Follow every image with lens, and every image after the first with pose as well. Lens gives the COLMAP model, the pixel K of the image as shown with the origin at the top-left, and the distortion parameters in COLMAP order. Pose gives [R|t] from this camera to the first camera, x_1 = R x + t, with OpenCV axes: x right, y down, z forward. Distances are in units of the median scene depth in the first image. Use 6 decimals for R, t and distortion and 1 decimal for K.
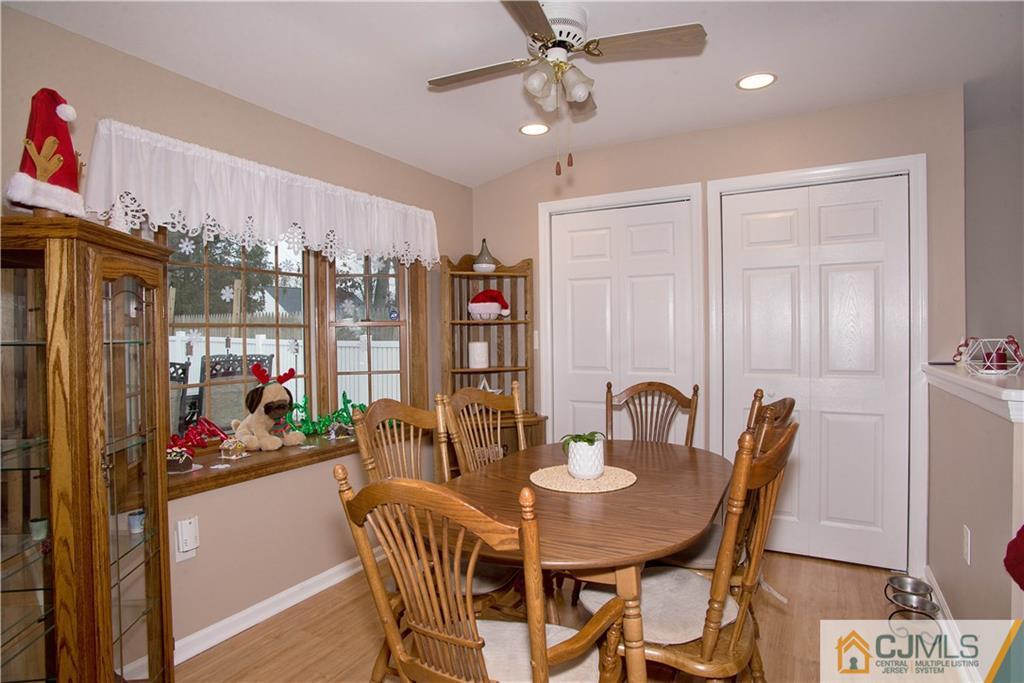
lens RADIAL K [[569.4, 0, 506.5], [0, 569.4, 336.5], [0, 0, 1]] dist [-0.066686, 0.022743]
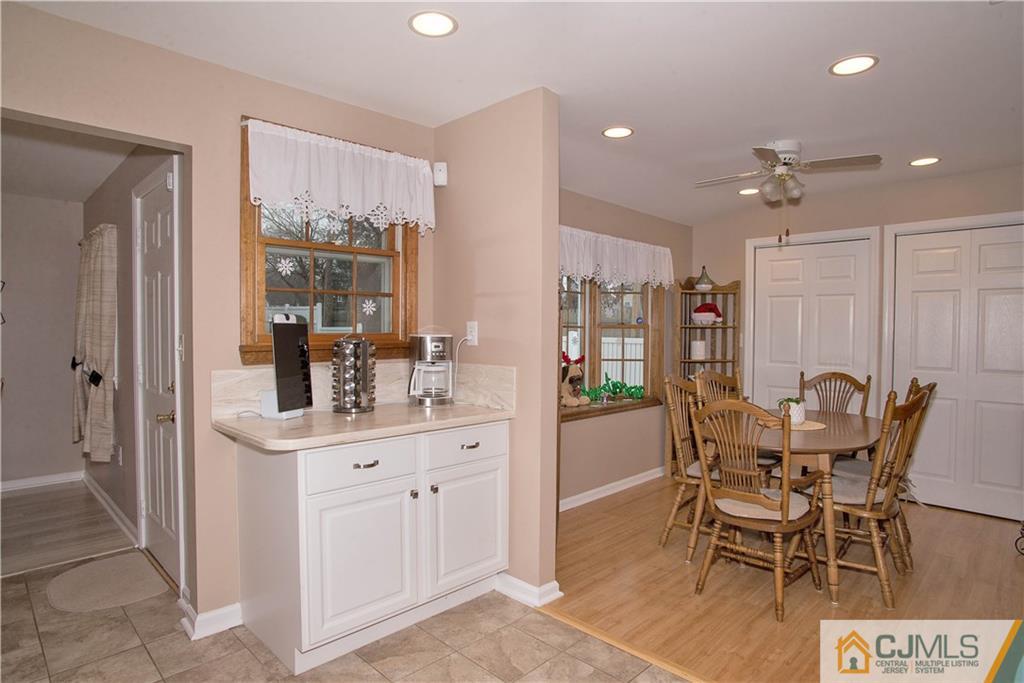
lens RADIAL K [[569.4, 0, 503.1], [0, 569.4, 341.0], [0, 0, 1]] dist [-0.066686, 0.022743]
pose [[0.963434, 0.025373, -0.266740, -0.149493], [-0.020917, 0.999590, 0.019534, -0.007211], [0.267126, -0.013240, 0.963571, -0.485138]]
